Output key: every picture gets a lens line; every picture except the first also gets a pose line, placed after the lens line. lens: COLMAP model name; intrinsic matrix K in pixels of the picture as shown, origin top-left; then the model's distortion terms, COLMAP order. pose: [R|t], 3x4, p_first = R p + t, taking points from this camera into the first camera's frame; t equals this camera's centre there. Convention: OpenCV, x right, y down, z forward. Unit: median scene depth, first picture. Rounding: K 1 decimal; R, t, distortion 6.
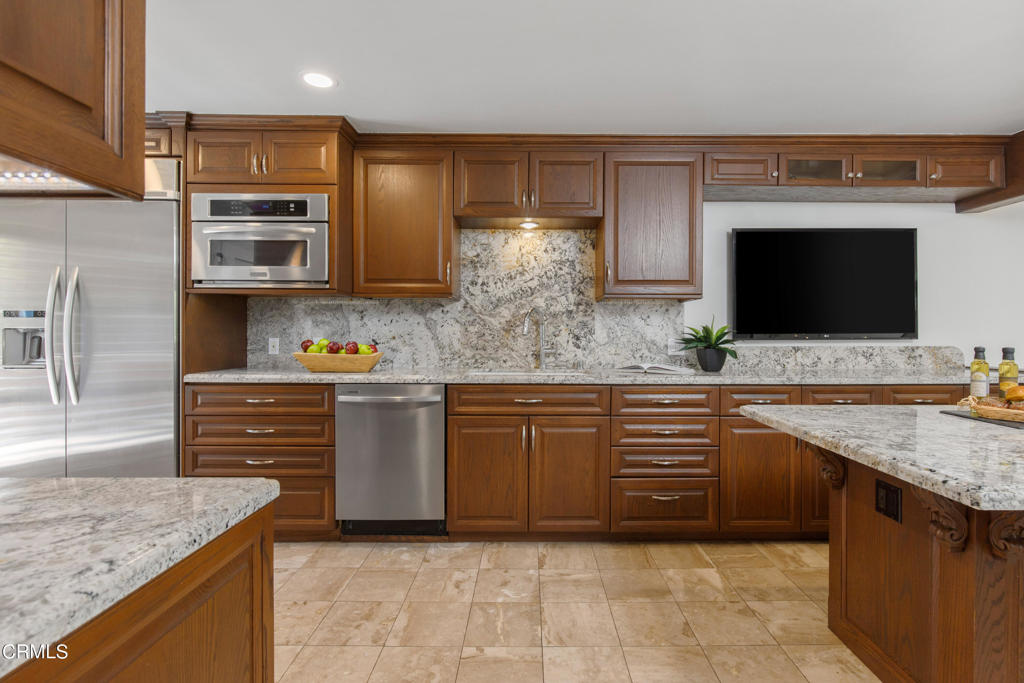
lens RADIAL K [[482.1, 0, 522.8], [0, 482.1, 337.2], [0, 0, 1]] dist [-0.002013, -0.001516]
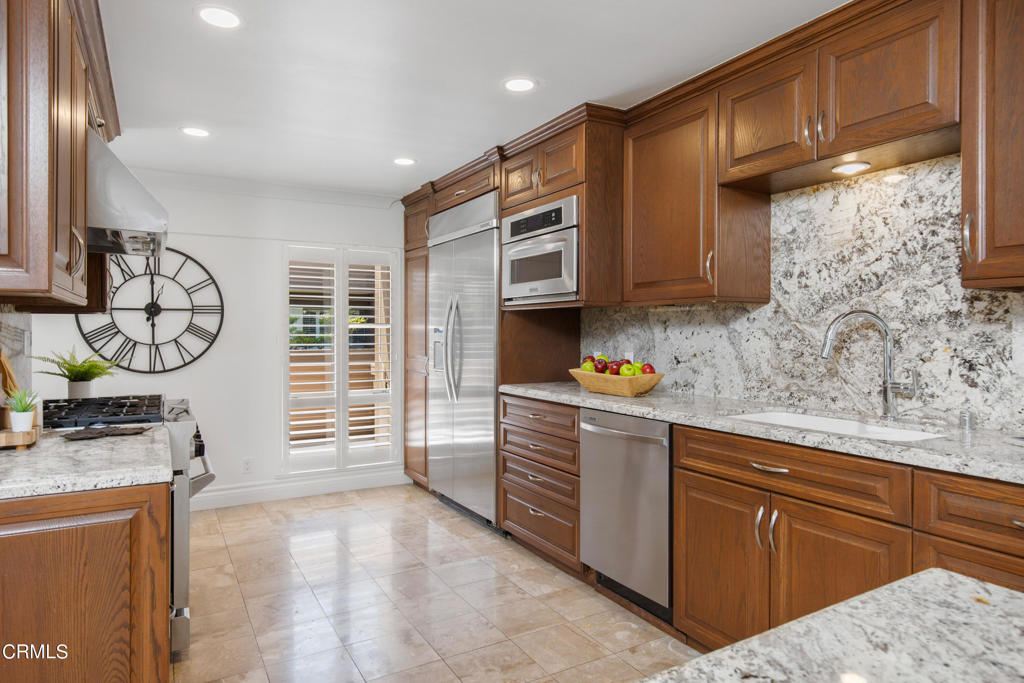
lens RADIAL K [[606.1, 0, 511.5], [0, 606.1, 337.6], [0, 0, 1]] dist [0.009893, -0.001772]
pose [[0.503758, 0.003007, -0.863839, 0.475979], [-0.005968, 0.999982, 0.000001, -0.028678], [0.863824, 0.005155, 0.503767, 0.304406]]
